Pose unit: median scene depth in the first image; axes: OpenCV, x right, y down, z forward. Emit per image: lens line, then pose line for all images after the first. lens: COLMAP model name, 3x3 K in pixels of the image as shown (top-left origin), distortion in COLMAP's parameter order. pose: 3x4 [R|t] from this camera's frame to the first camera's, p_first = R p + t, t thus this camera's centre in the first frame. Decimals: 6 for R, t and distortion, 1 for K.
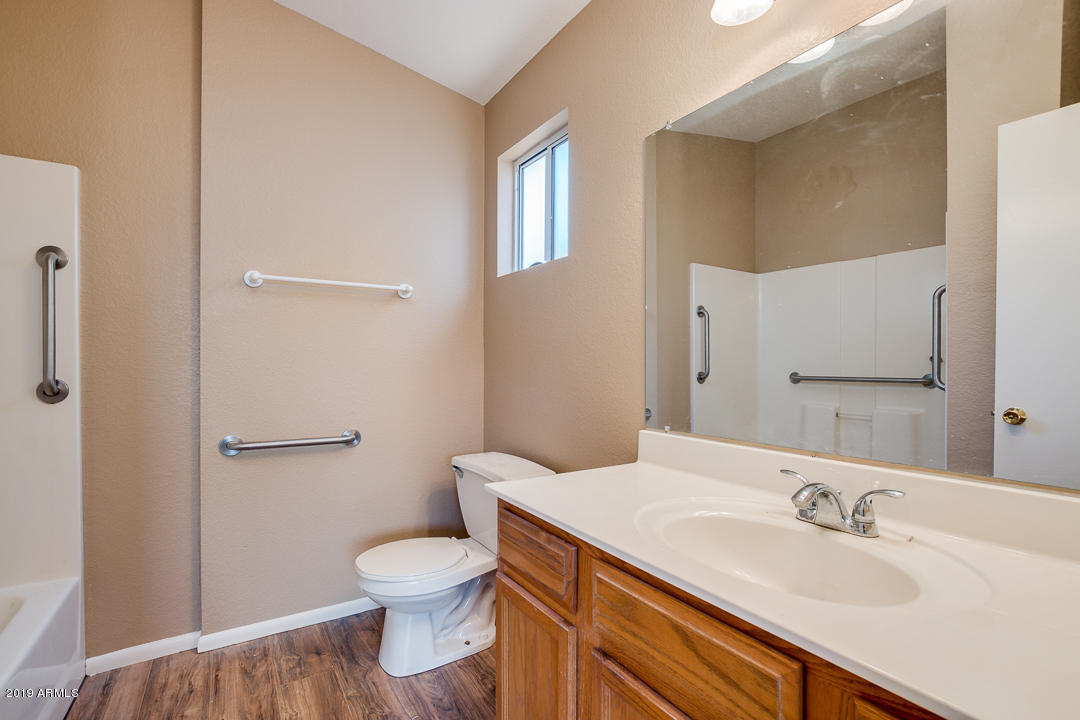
lens RADIAL K [[496.8, 0, 542.1], [0, 496.8, 363.0], [0, 0, 1]] dist [-0.003921, -0.000433]
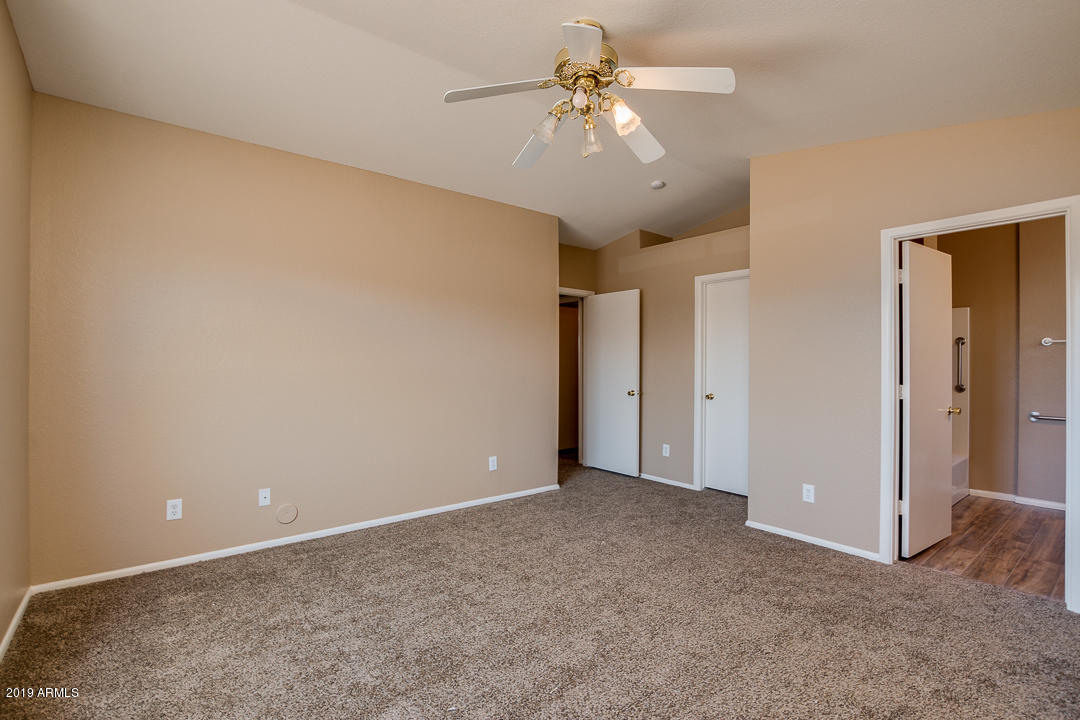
lens RADIAL K [[496.8, 0, 541.8], [0, 496.8, 365.7], [0, 0, 1]] dist [-0.003921, -0.000433]
pose [[0.121868, 0.000128, -0.992546, 1.469874], [-0.015430, 0.999879, -0.001766, -0.029935], [0.992426, 0.015530, 0.121855, -1.653437]]
